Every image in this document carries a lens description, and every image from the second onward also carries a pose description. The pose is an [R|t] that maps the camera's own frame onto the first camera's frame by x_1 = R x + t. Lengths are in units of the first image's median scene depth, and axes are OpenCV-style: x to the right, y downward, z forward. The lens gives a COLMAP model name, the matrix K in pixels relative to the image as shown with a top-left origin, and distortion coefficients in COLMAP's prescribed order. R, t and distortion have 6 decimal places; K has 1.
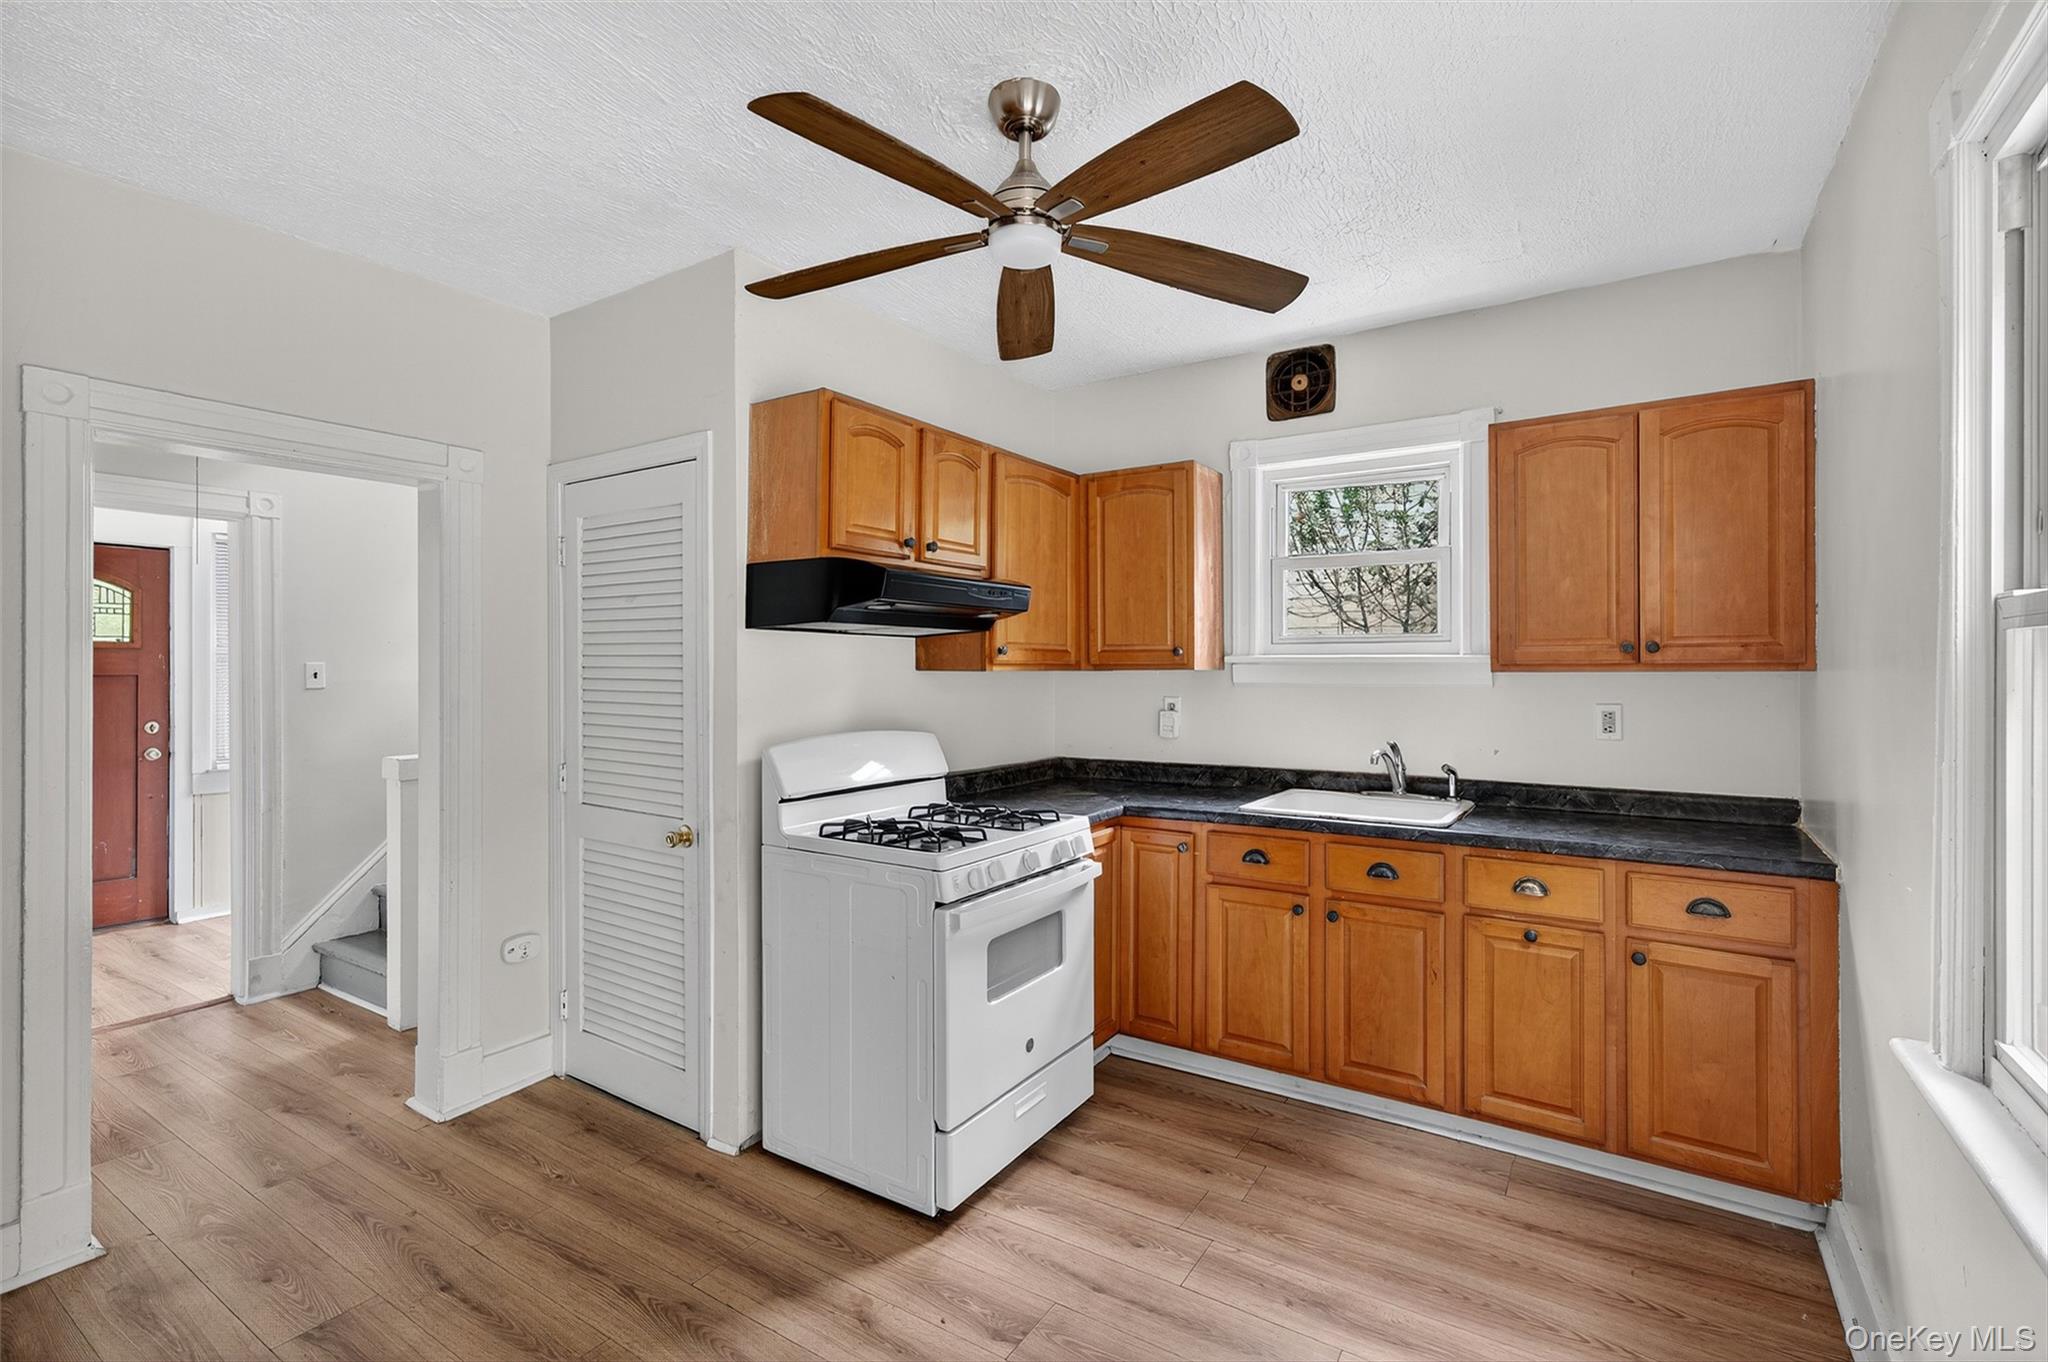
lens RADIAL K [[918.9, 0, 1024.1], [0, 918.9, 675.1], [0, 0, 1]] dist [0.011000, 0.001939]
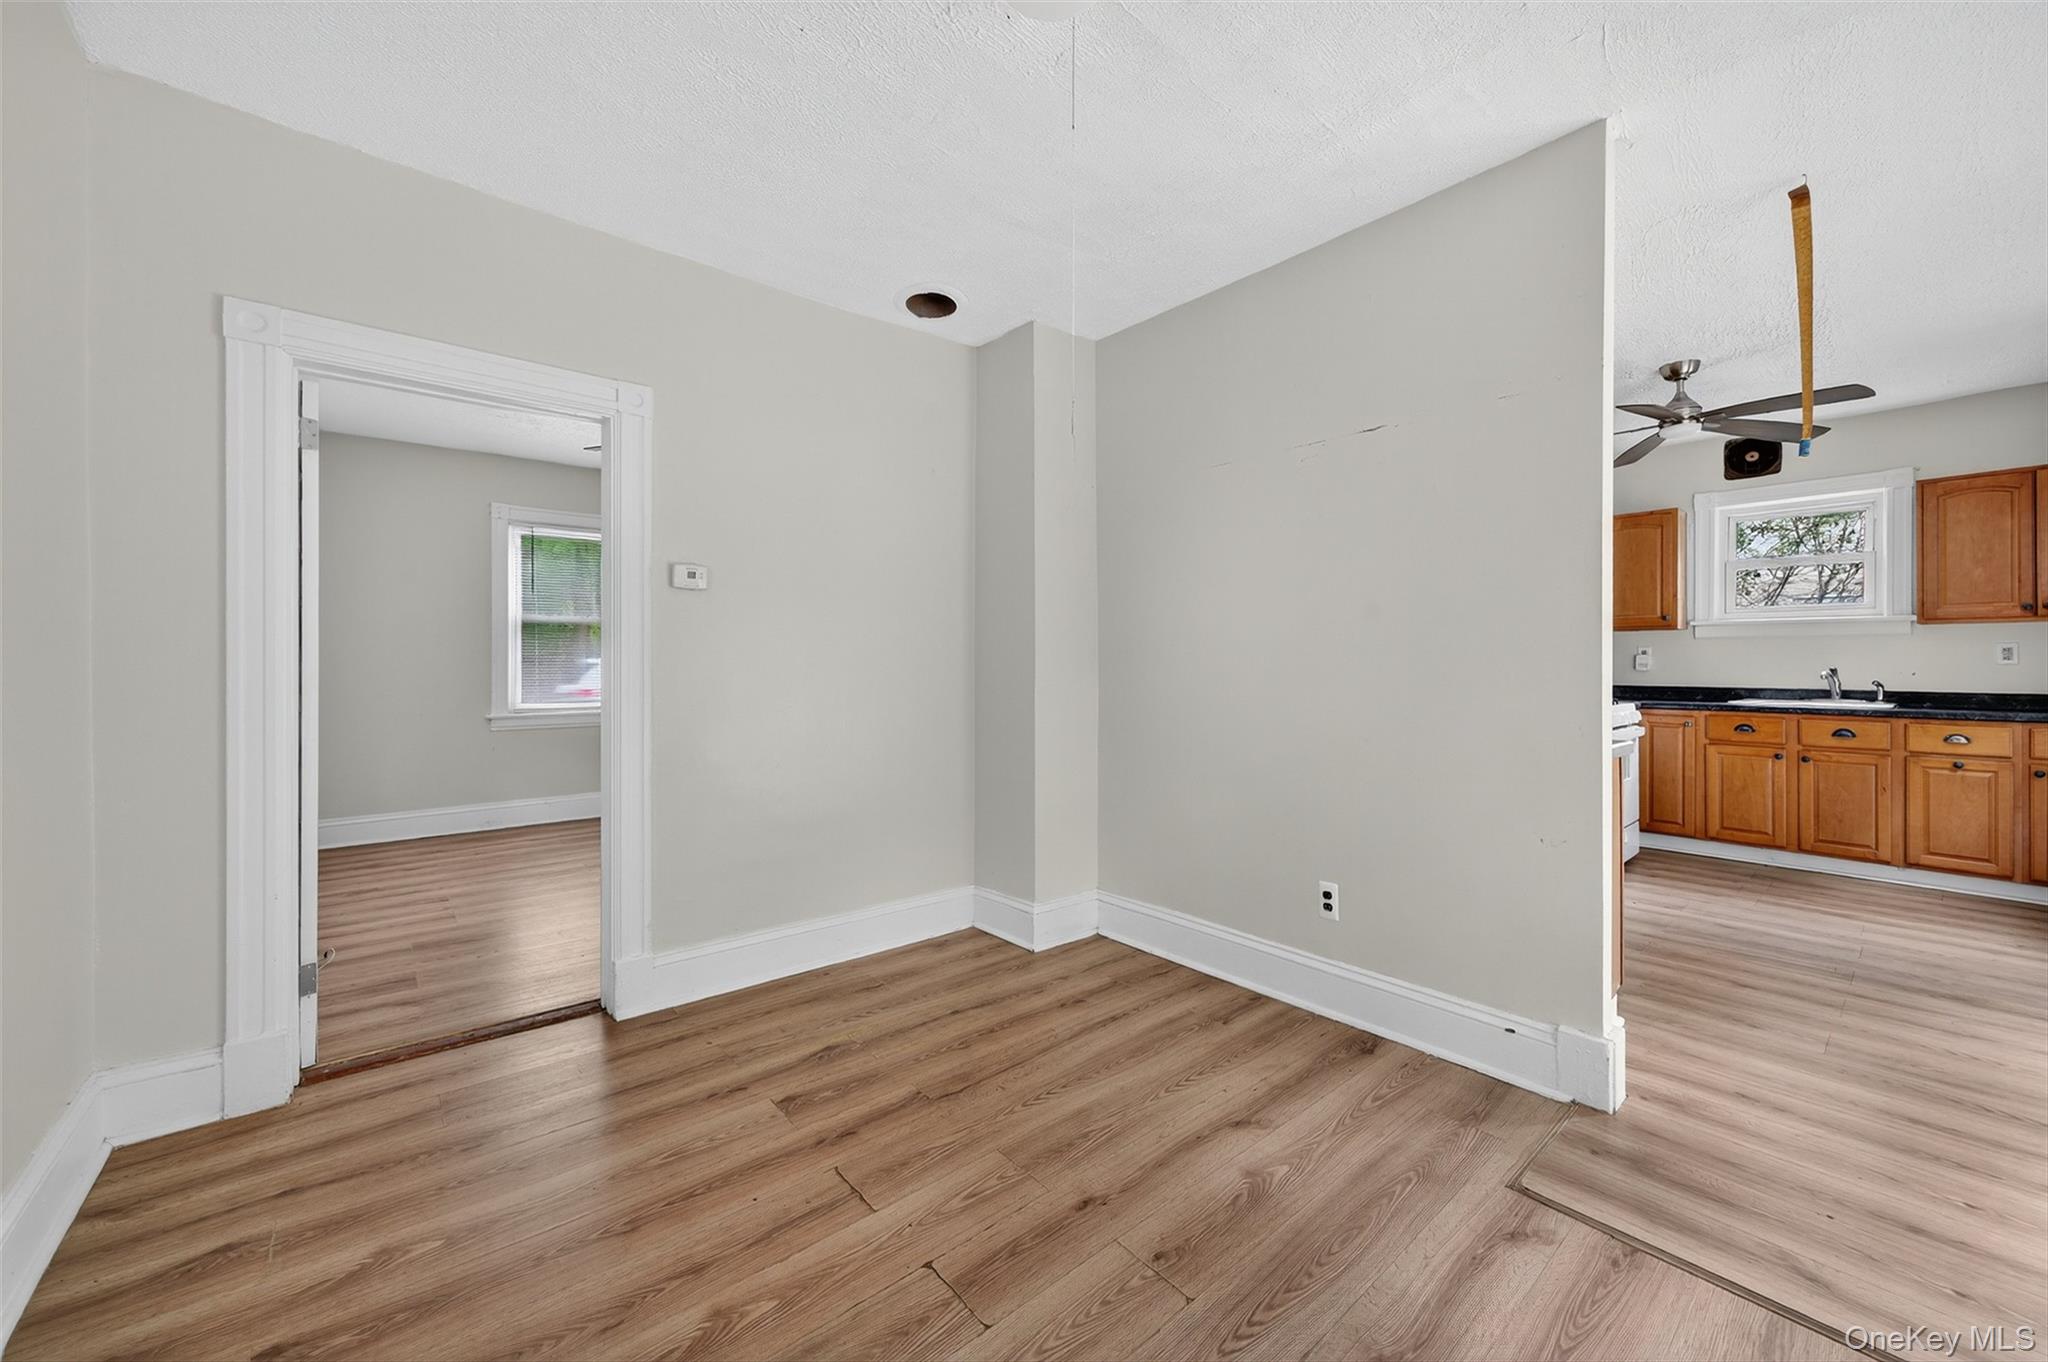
lens RADIAL K [[763.1, 0, 1010.2], [0, 763.1, 659.1], [0, 0, 1]] dist [-0.003353, 0.000817]
pose [[0.952252, 0.002145, -0.305307, -0.704168], [-0.004497, 0.999965, -0.007002, 0.083870], [0.305281, 0.008040, 0.952228, -0.910894]]
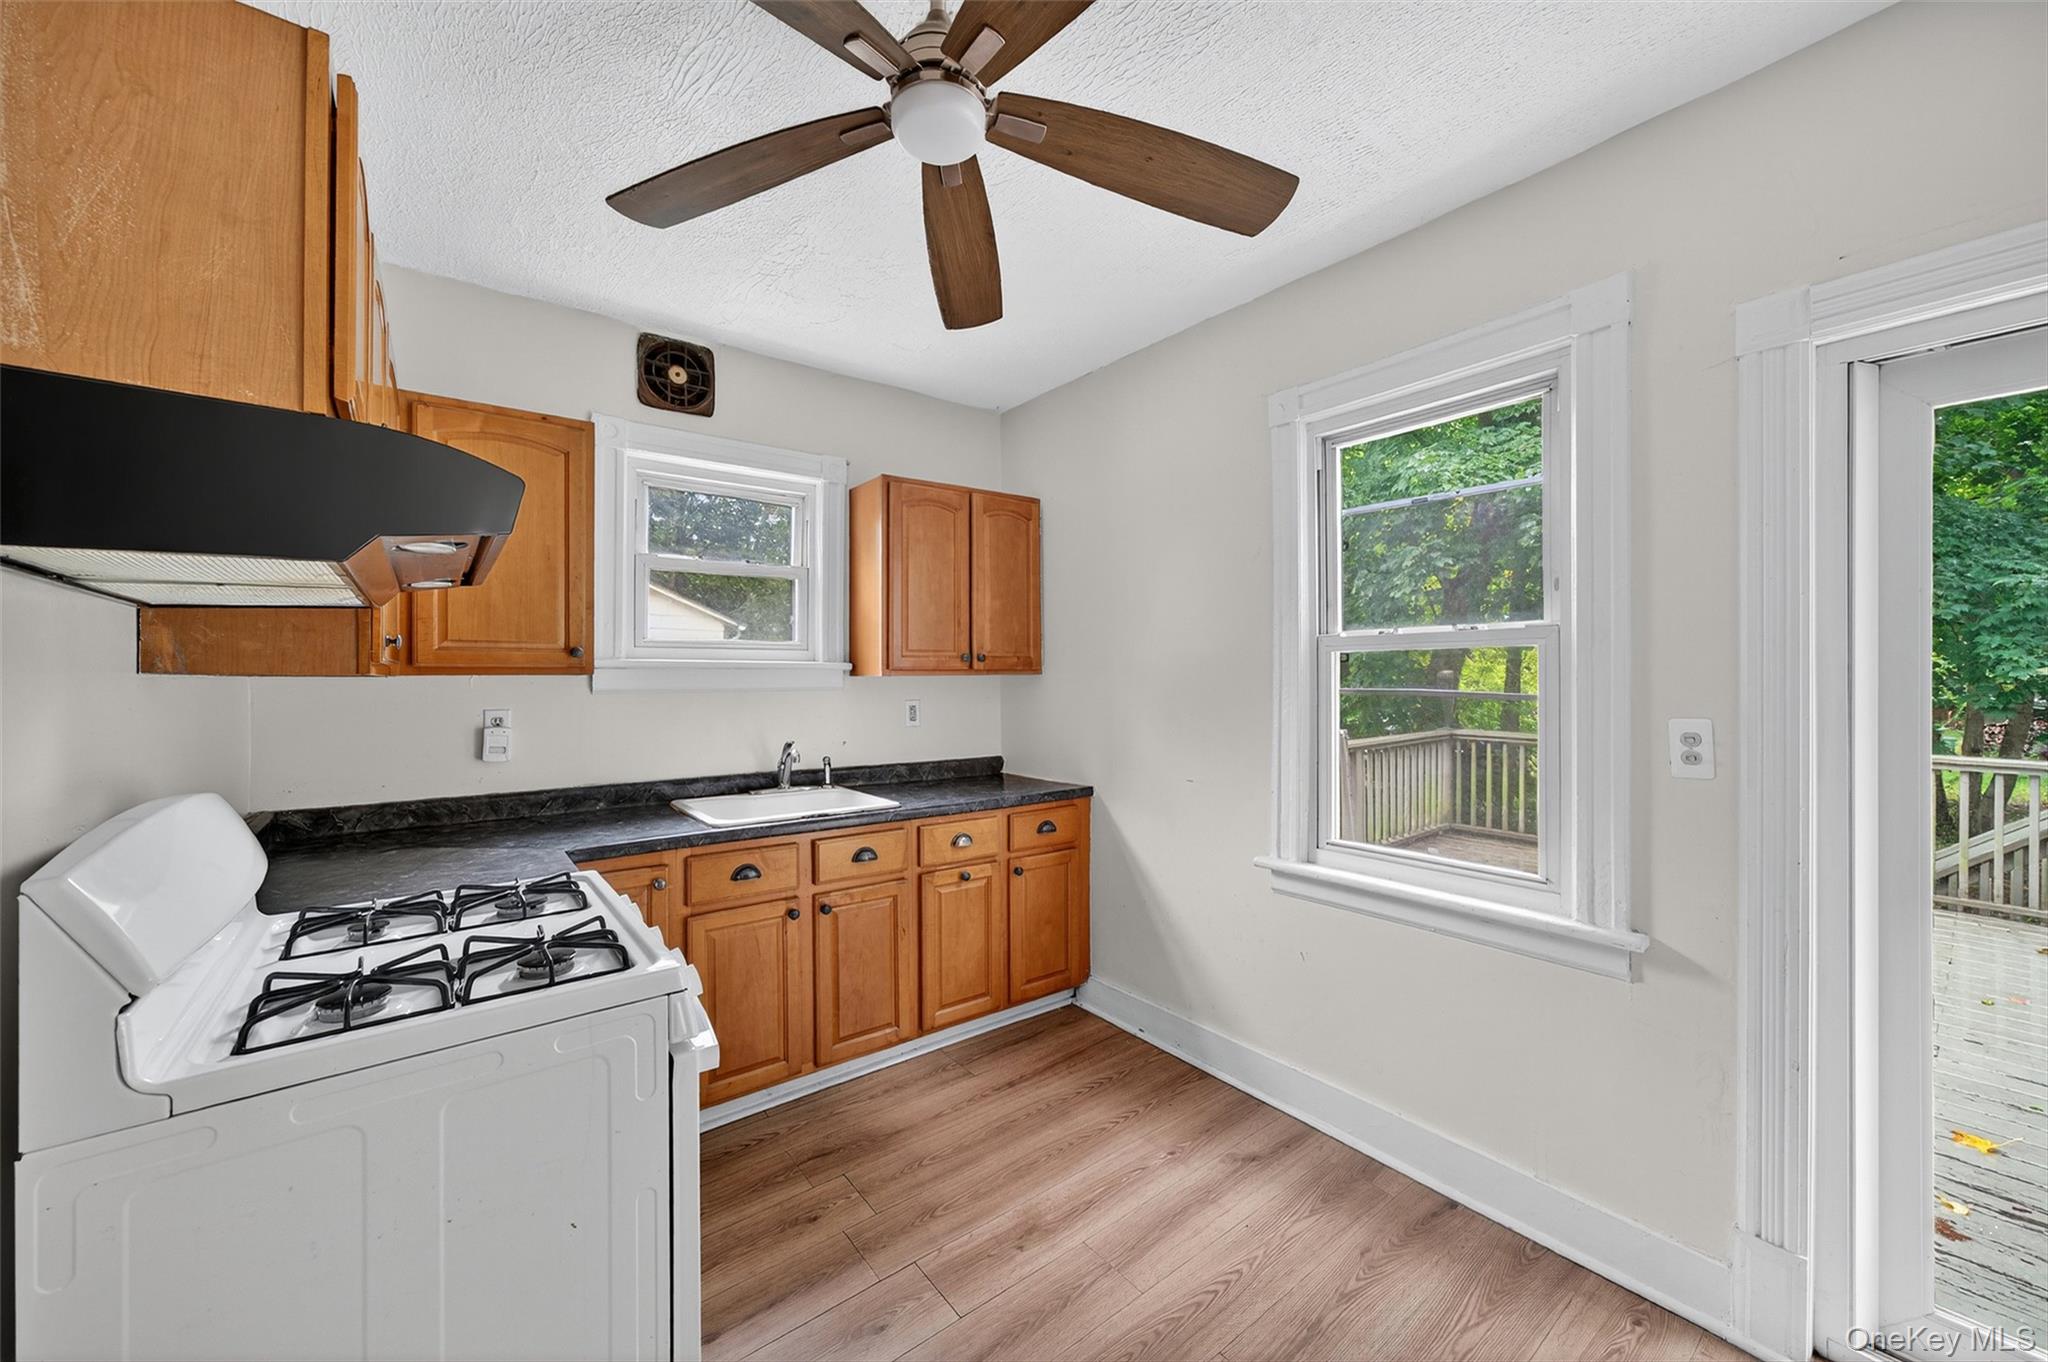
lens RADIAL K [[763.1, 0, 1005.2], [0, 763.1, 682.9], [0, 0, 1]] dist [-0.003353, 0.000817]
pose [[0.341998, -0.006087, 0.939681, -0.413835], [0.010024, 0.999946, 0.002829, 0.004302], [-0.939647, 0.008452, 0.342040, 0.515670]]
